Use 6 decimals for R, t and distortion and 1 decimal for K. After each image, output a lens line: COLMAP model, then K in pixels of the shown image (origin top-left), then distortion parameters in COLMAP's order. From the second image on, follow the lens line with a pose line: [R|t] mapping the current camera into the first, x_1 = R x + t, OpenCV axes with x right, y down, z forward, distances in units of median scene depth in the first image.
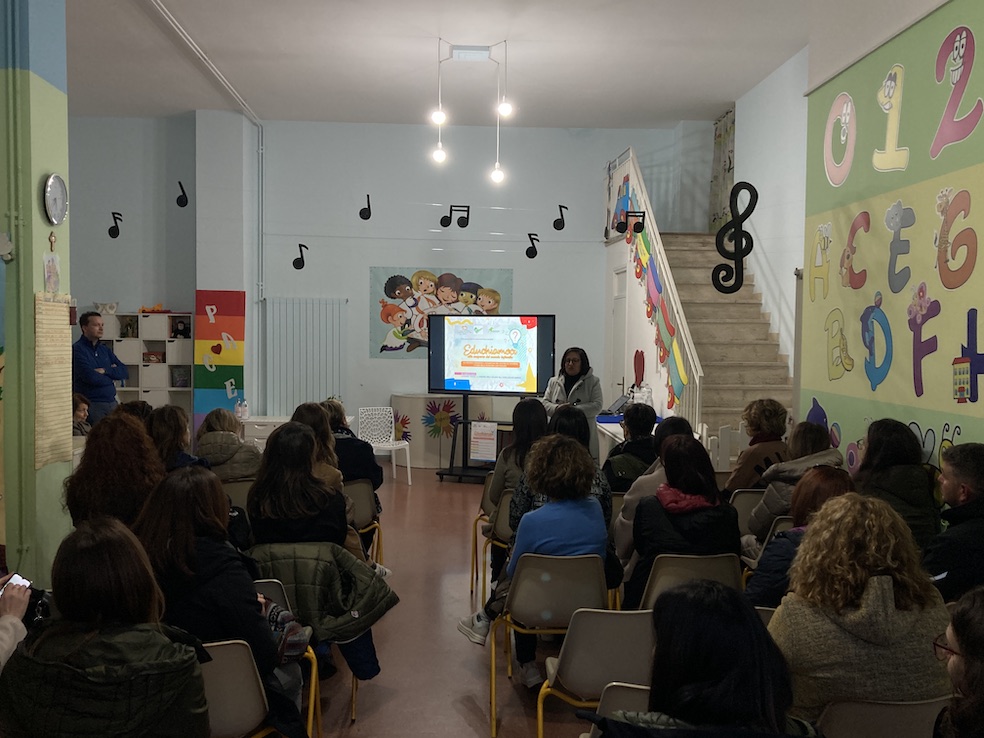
lens RADIAL K [[968.6, 0, 495.5], [0, 968.6, 381.2], [0, 0, 1]] dist [0.139790, -0.266687]
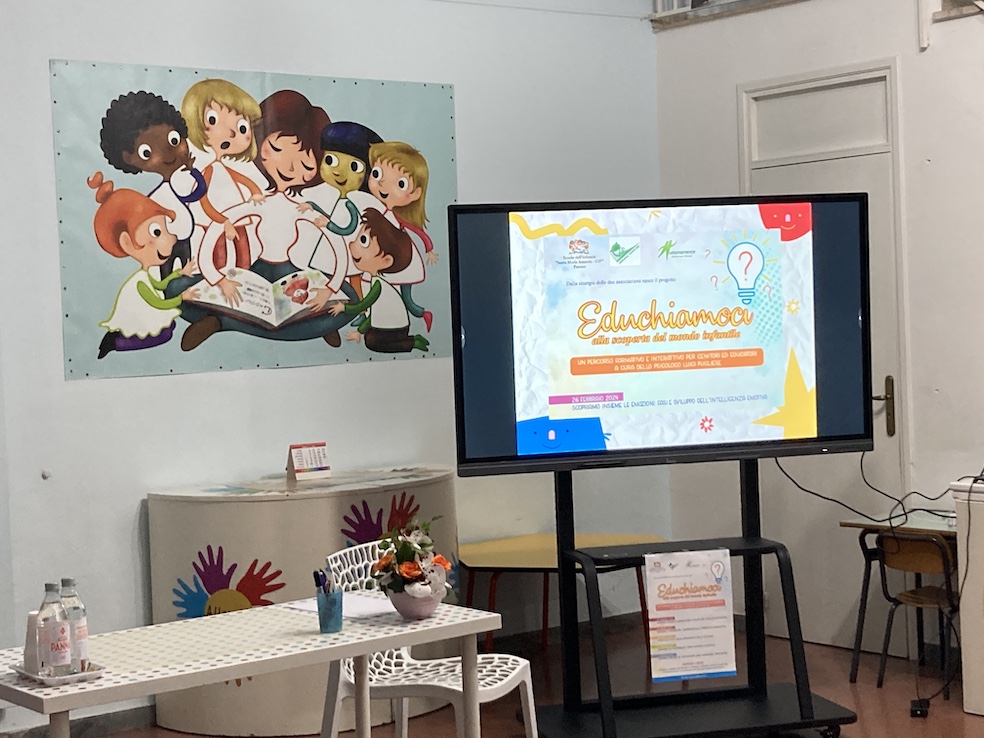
lens RADIAL K [[1729.7, 0, 492.0], [0, 1729.7, 369.0], [0, 0, 1]] dist [0.187890, -0.085769]
pose [[0.815323, -0.063761, 0.575485, -0.366843], [0.078764, 0.996893, -0.001138, -0.018452], [-0.573624, 0.046256, 0.817812, 0.575100]]
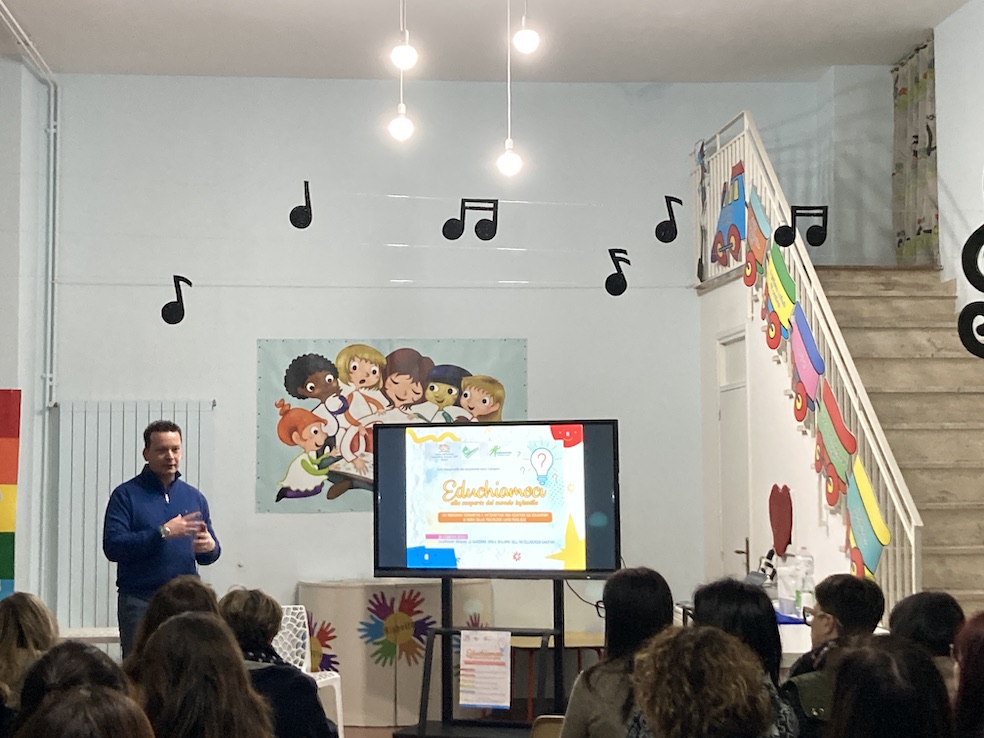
lens RADIAL K [[1797.2, 0, 510.2], [0, 1797.2, 337.2], [0, 0, 1]] dist [0.375251, -2.501565]
pose [[0.999212, -0.015099, 0.036704, -0.031137], [0.019649, 0.991711, -0.126978, 0.010151], [-0.034482, 0.127599, 0.991226, 0.021000]]
